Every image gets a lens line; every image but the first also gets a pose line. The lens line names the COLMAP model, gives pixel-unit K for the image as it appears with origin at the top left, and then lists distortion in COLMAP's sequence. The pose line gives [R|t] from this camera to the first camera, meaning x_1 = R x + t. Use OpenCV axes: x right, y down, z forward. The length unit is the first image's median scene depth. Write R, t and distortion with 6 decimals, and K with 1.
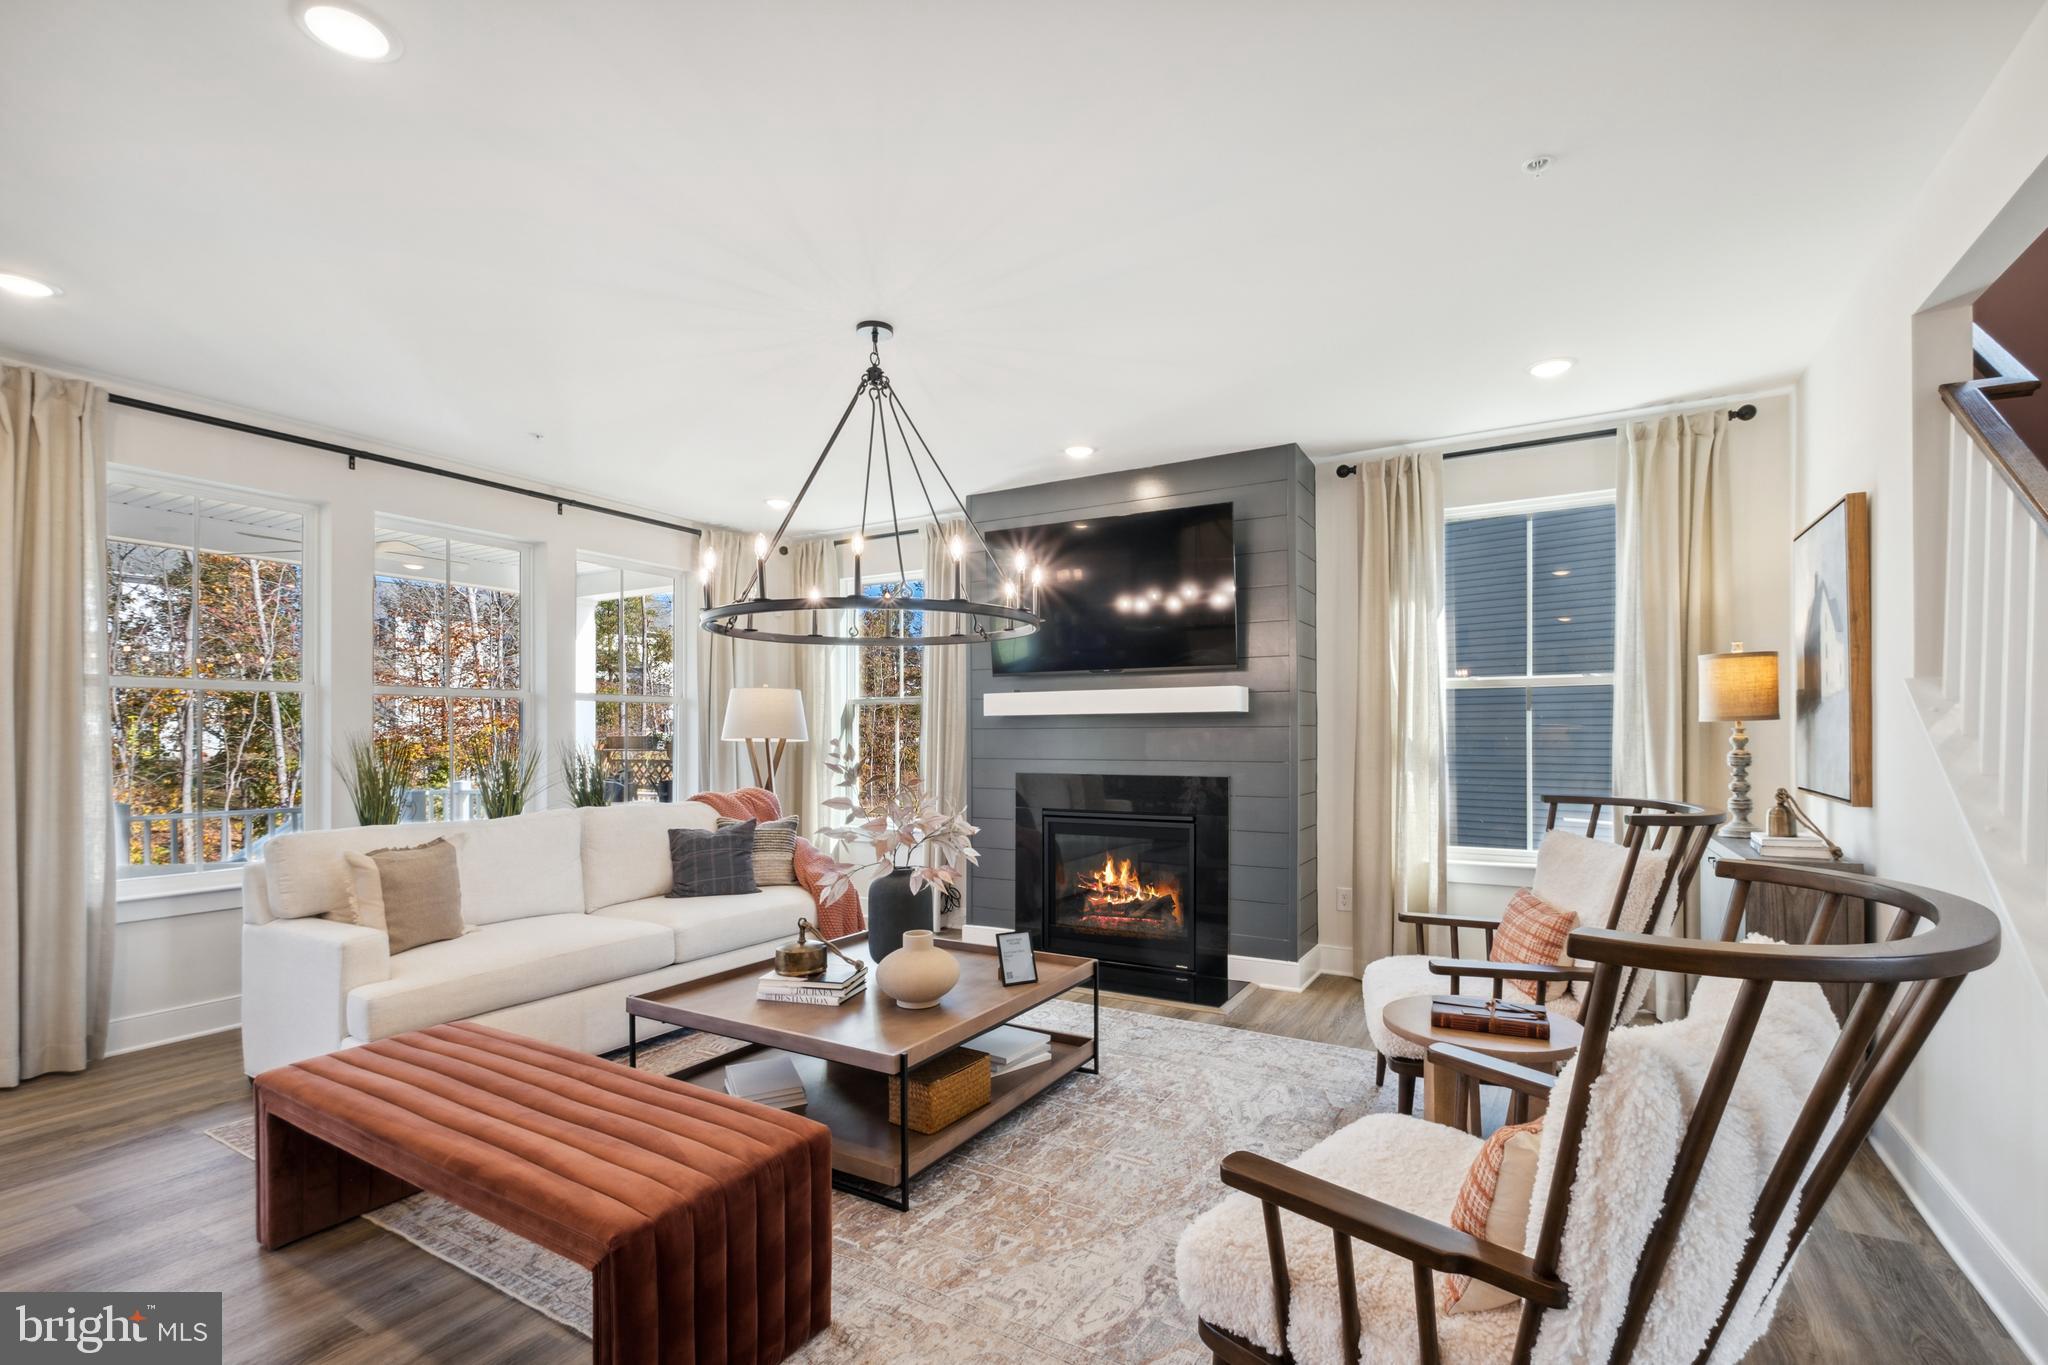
lens RADIAL K [[910.6, 0, 1027.3], [0, 910.6, 742.2], [0, 0, 1]] dist [-0.002111, -0.001021]
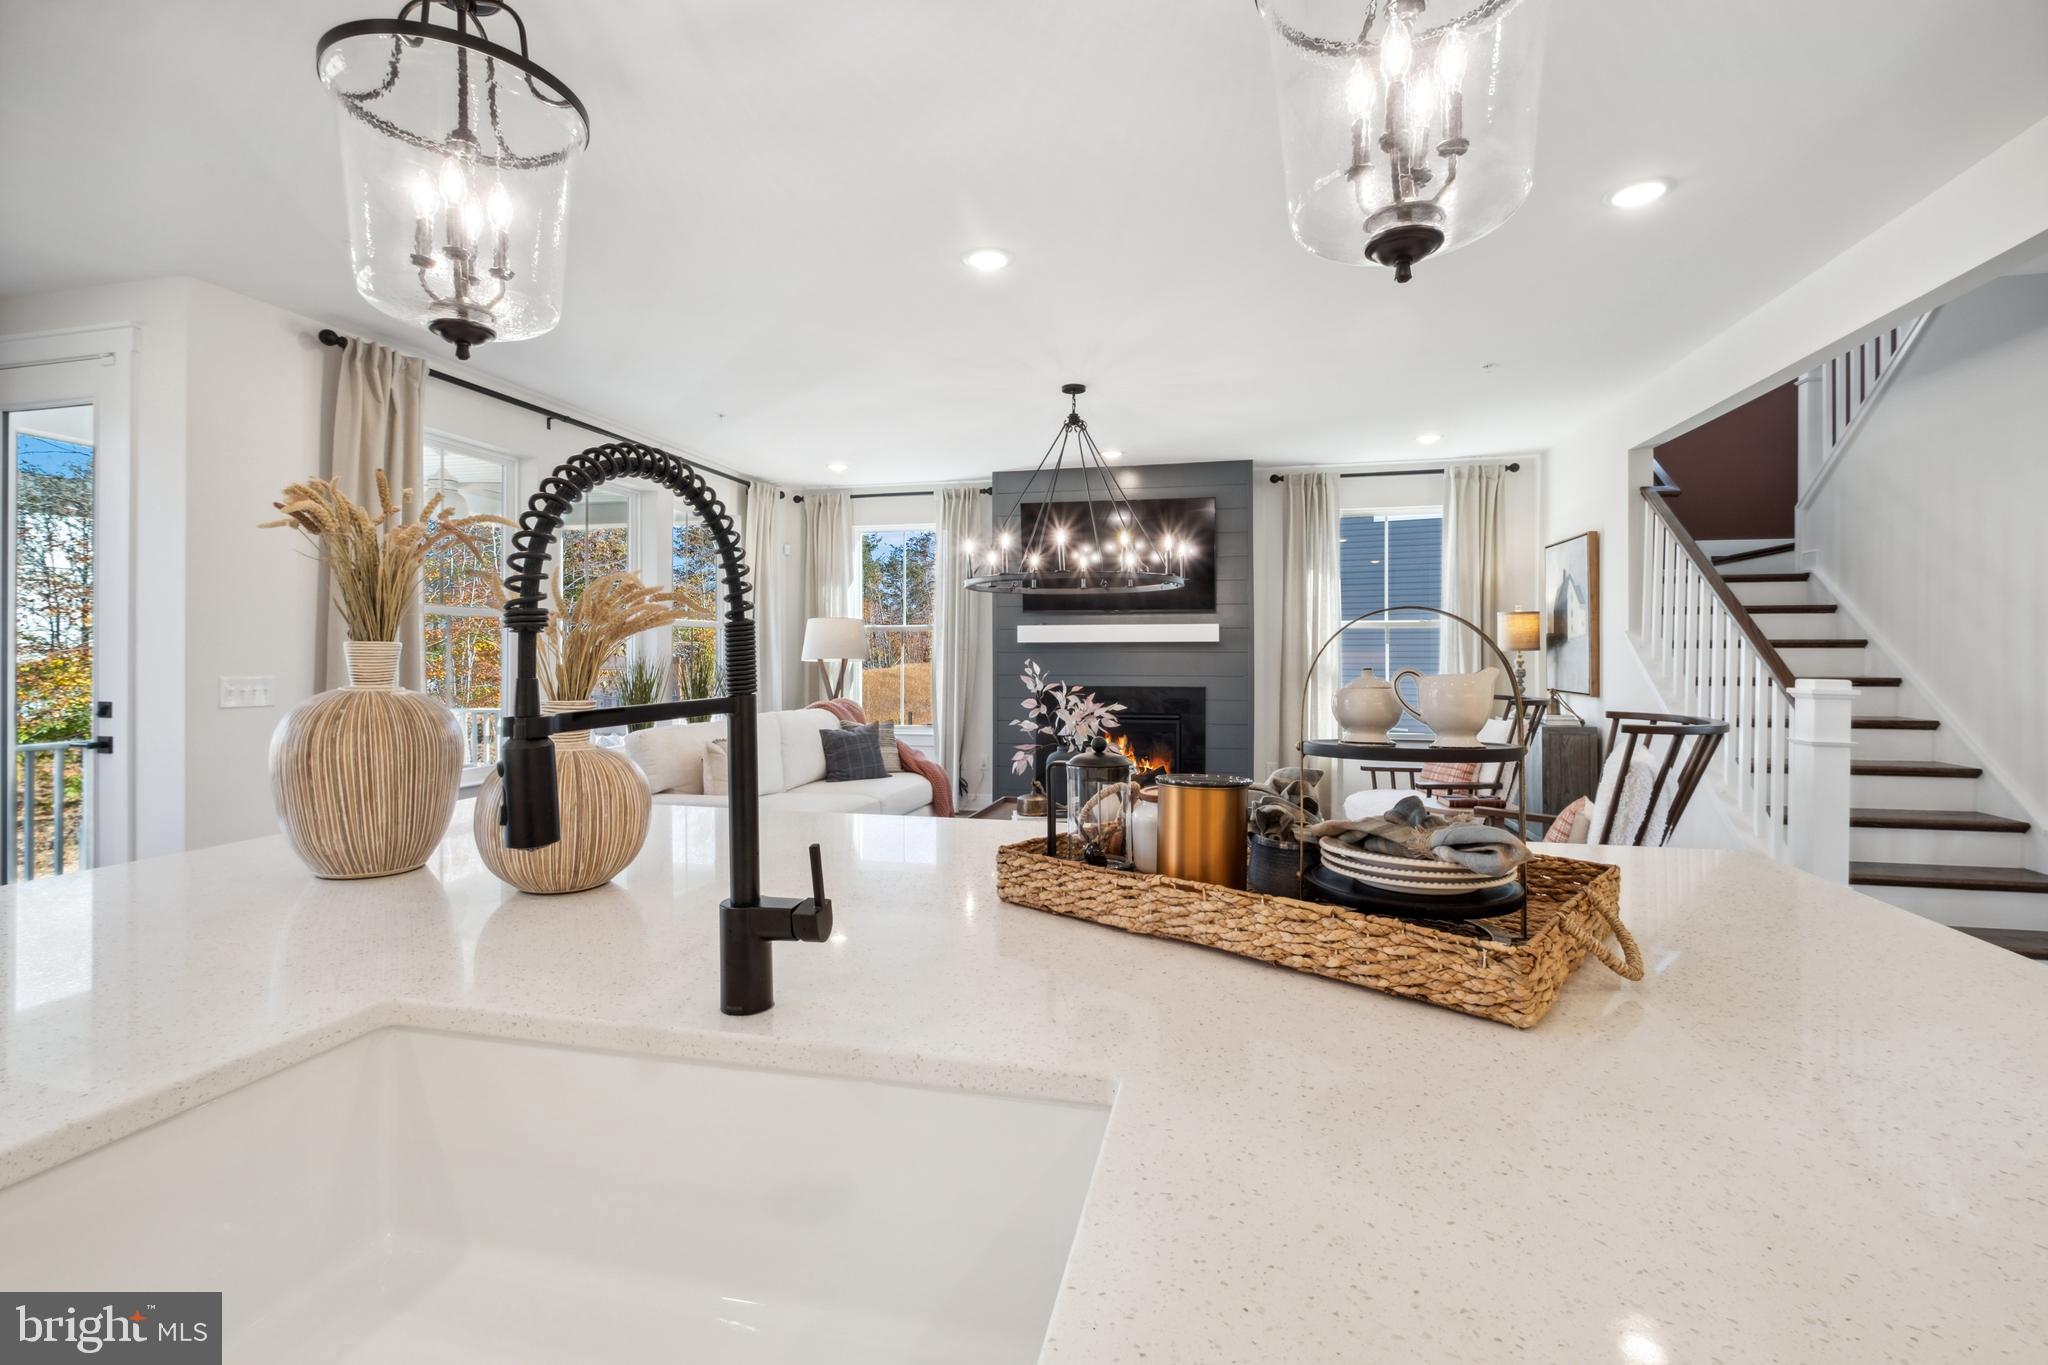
lens RADIAL K [[891.8, 0, 1019.9], [0, 891.8, 659.9], [0, 0, 1]] dist [-0.000606, -0.000121]
pose [[0.959382, 0.003870, 0.282084, -0.526044], [-0.002299, 0.999980, -0.005900, 0.005079], [-0.282102, 0.005011, 0.959371, -0.308634]]
